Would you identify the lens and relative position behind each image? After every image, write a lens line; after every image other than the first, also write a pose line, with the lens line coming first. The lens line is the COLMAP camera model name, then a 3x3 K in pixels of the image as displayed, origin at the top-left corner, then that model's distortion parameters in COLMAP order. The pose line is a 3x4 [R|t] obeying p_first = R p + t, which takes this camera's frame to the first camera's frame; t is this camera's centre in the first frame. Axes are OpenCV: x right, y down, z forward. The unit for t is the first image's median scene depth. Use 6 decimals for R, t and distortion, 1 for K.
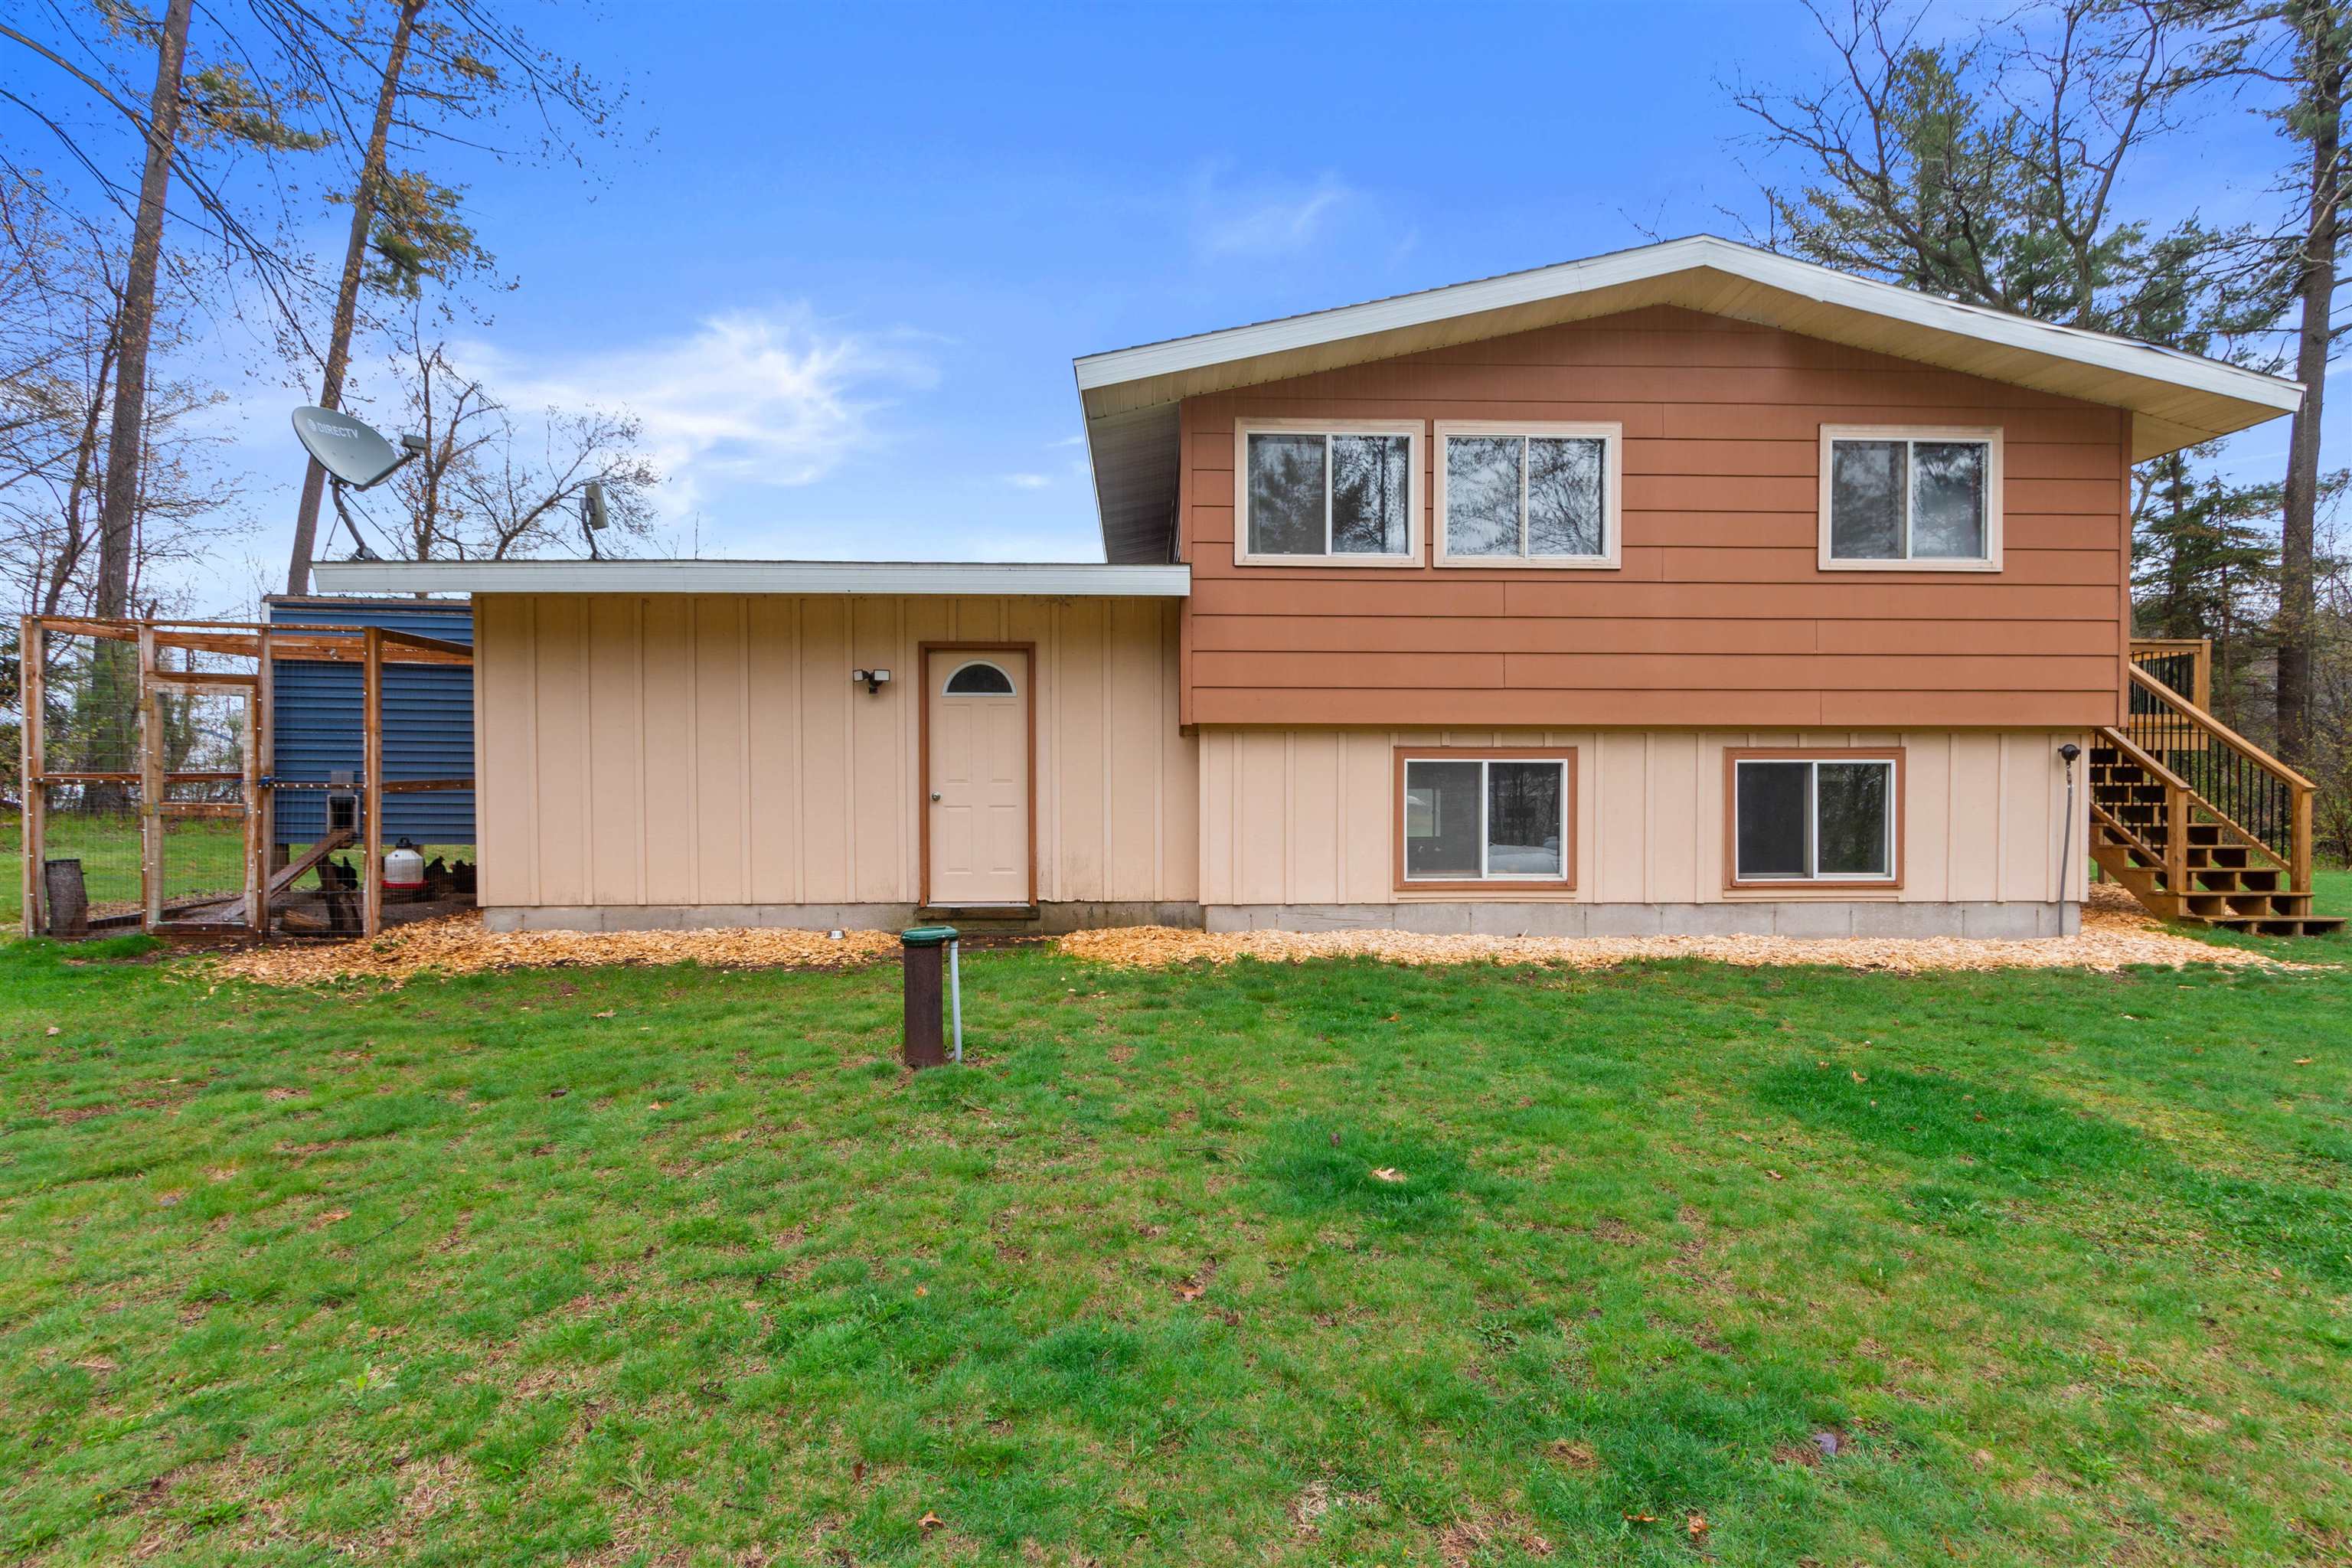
lens RADIAL K [[1138.9, 0, 1176.0], [0, 1138.9, 784.0], [0, 0, 1]] dist [-0.000073, 0.000125]
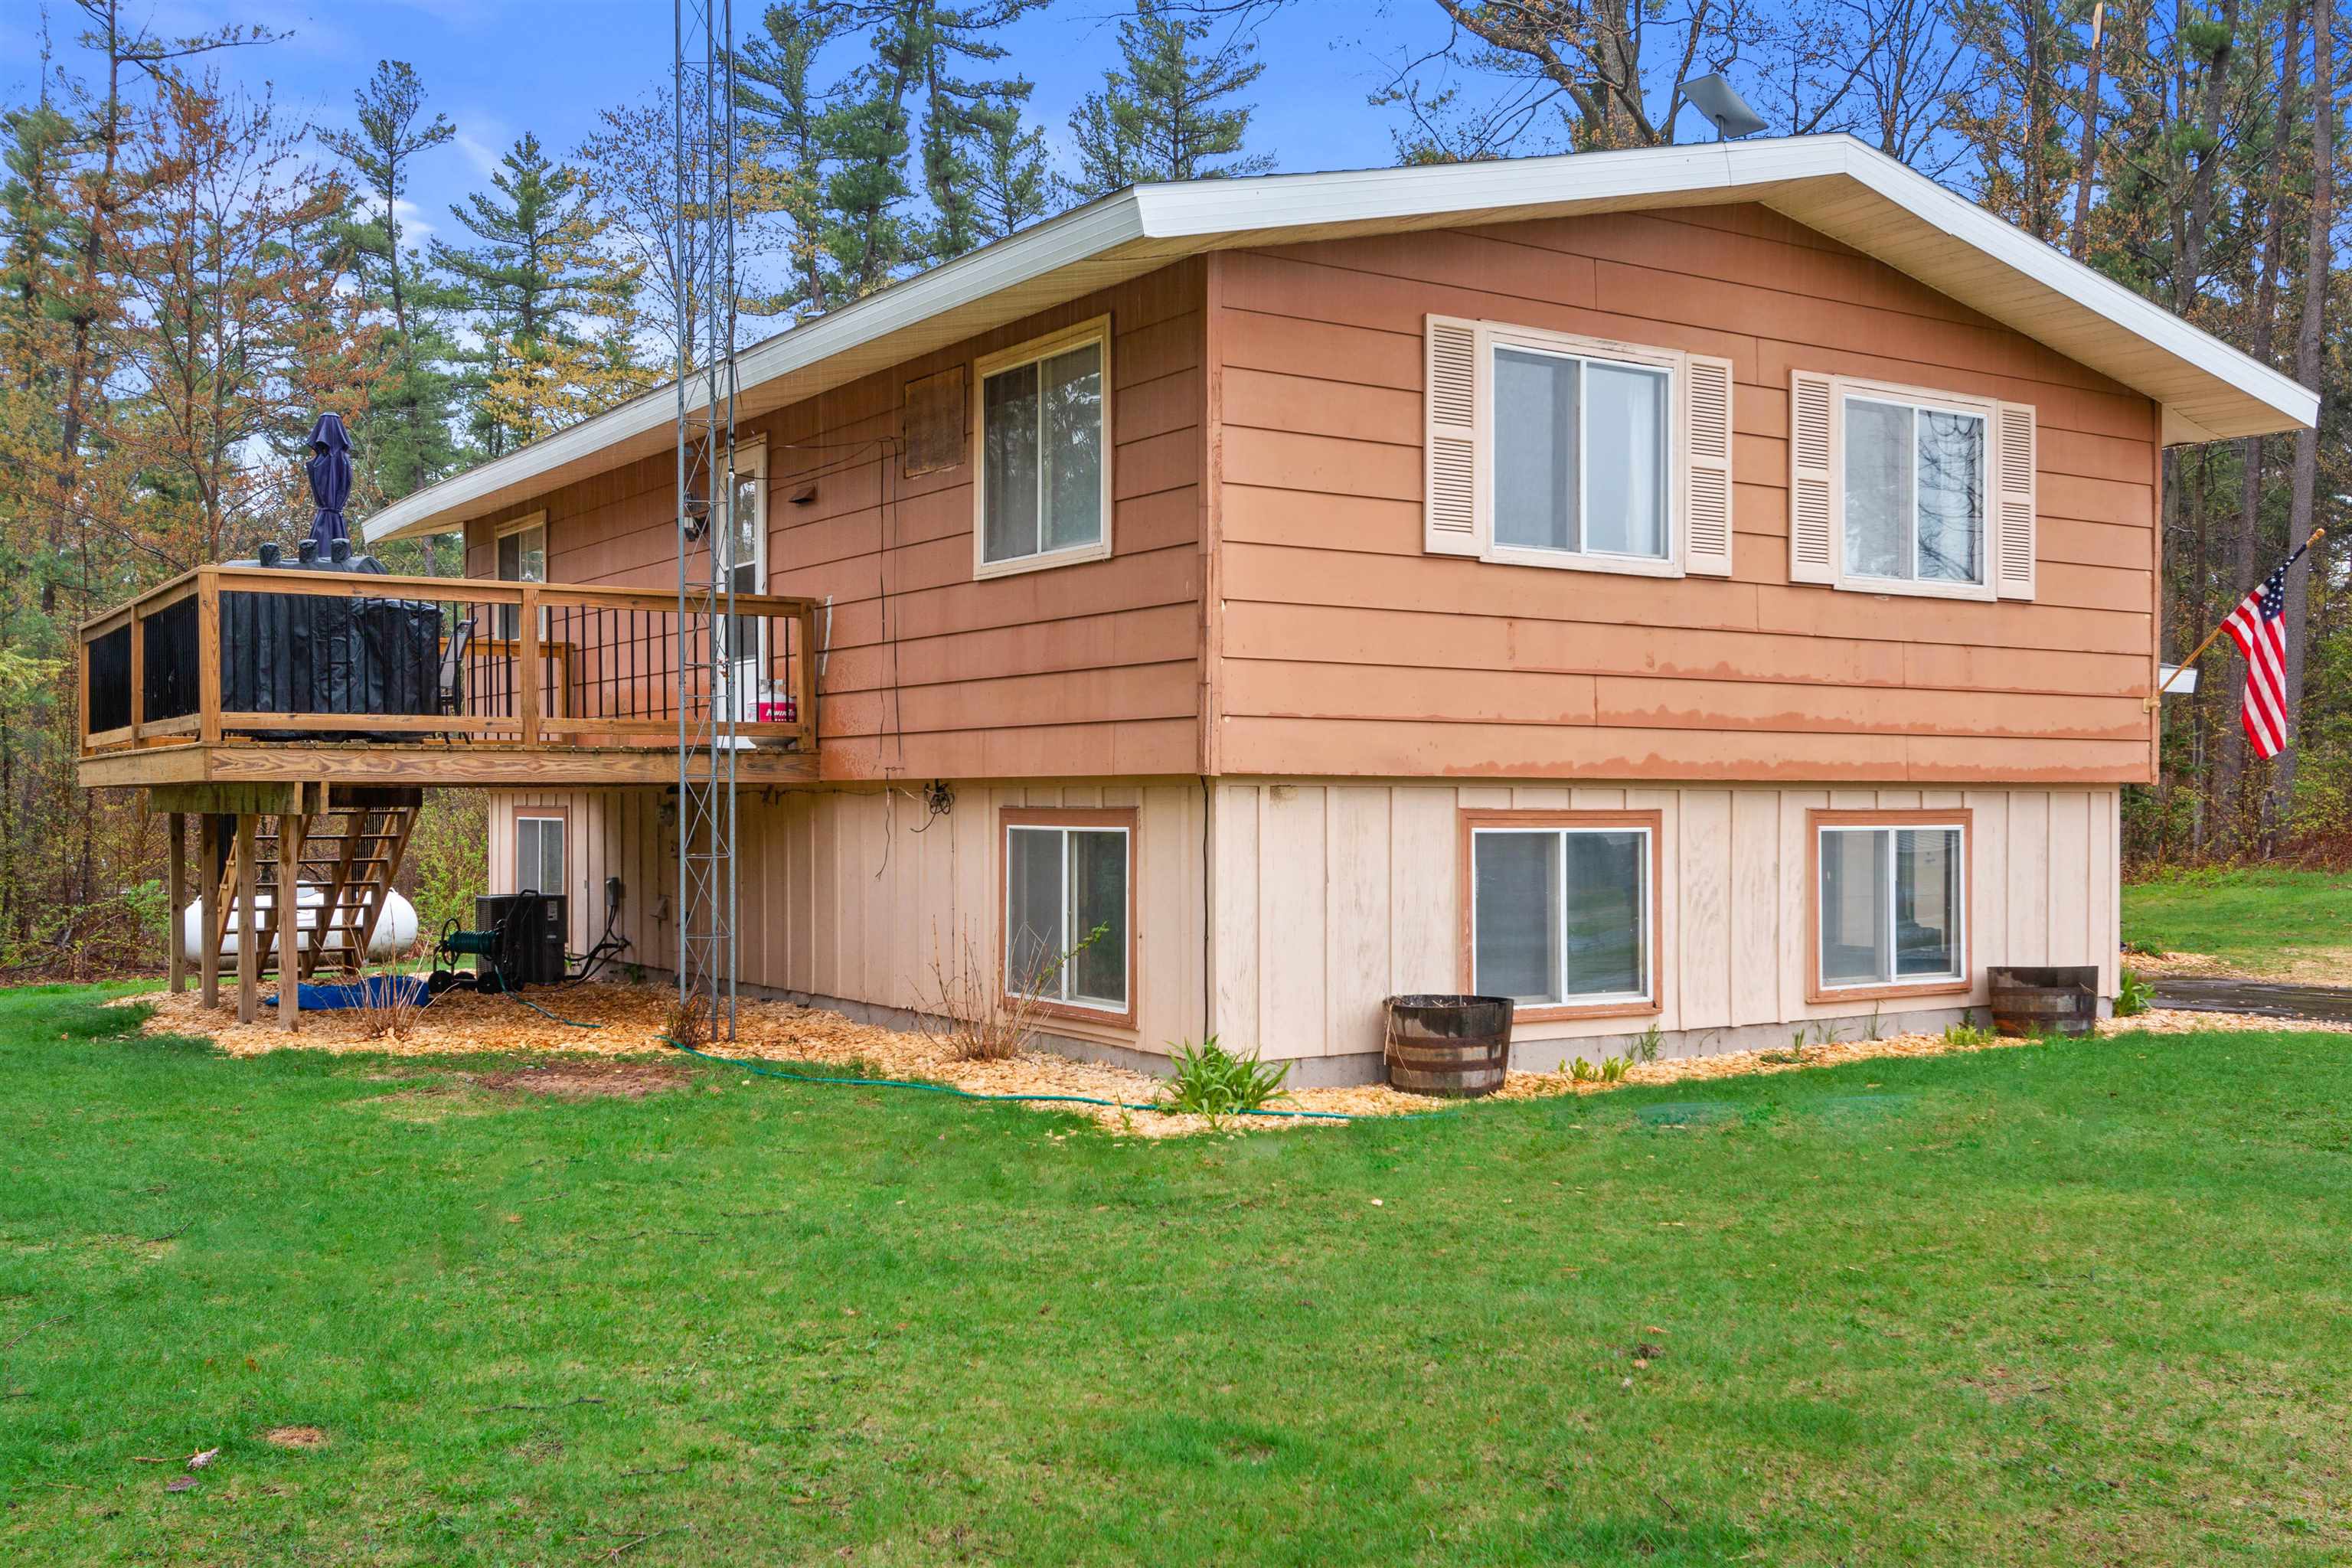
lens RADIAL K [[2224.0, 0, 1176.0], [0, 2224.0, 784.0], [0, 0, 1]] dist [0.006938, 0.002267]
pose [[0.865291, 0.003002, 0.501261, -0.552775], [0.017969, 0.999154, -0.037001, -0.002513], [-0.500948, 0.041024, 0.864504, -0.033063]]
